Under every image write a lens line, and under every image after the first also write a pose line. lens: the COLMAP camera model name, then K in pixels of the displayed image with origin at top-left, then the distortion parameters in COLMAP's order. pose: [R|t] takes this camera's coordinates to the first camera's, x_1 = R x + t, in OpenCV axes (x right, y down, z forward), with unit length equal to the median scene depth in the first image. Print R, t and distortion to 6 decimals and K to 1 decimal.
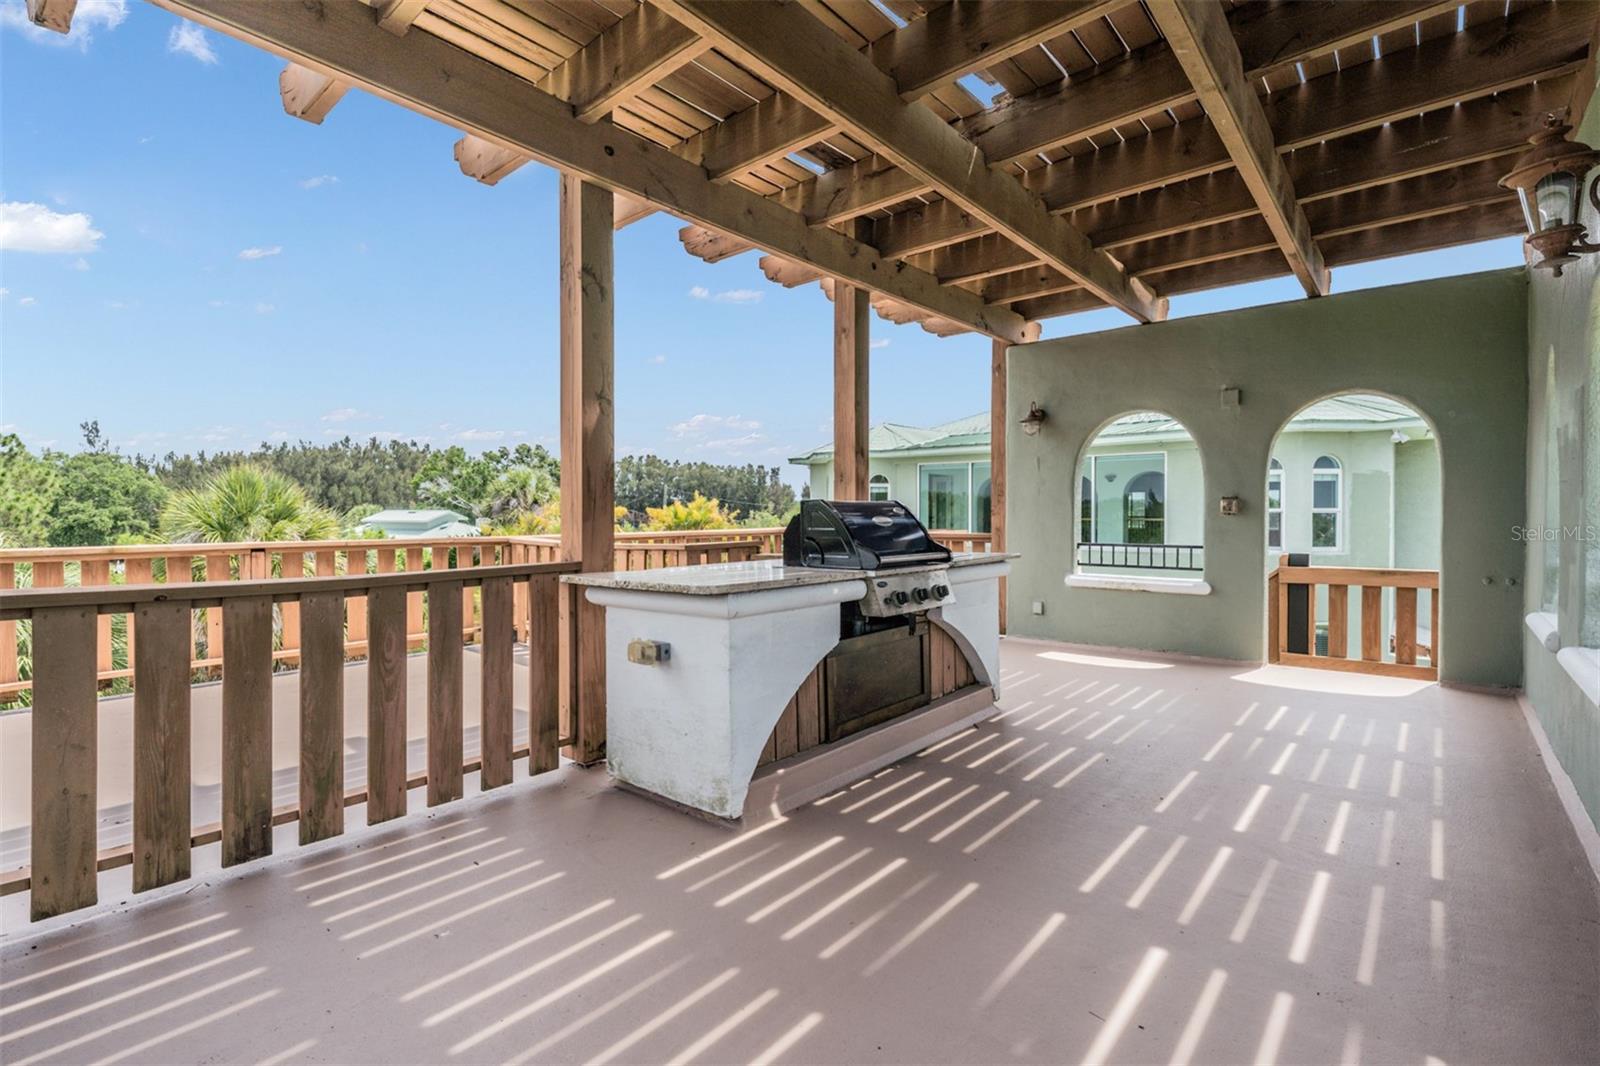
lens RADIAL K [[721.9, 0, 808.3], [0, 721.9, 515.6], [0, 0, 1]] dist [0.000928, -0.000342]
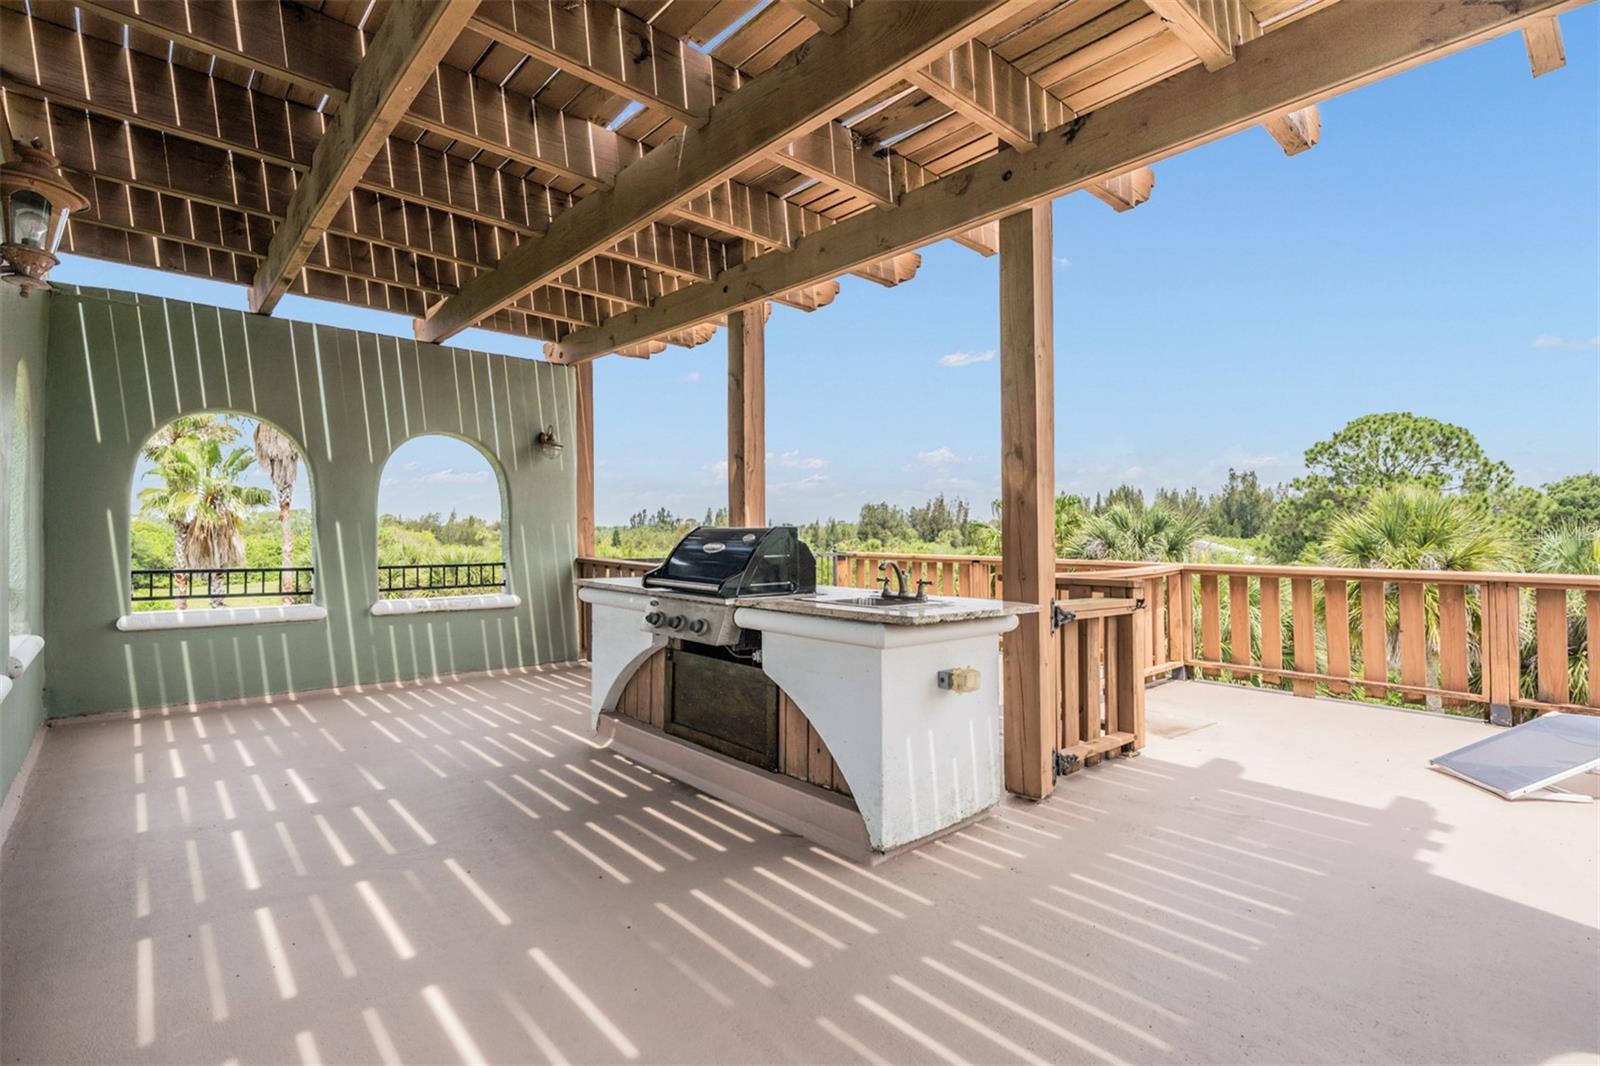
lens RADIAL K [[721.9, 0, 808.3], [0, 721.9, 515.6], [0, 0, 1]] dist [0.000928, -0.000342]
pose [[-0.102803, -0.020282, -0.994495, 1.335747], [-0.009267, 0.999768, -0.019432, -0.024807], [0.994659, 0.007219, -0.102967, 1.509170]]
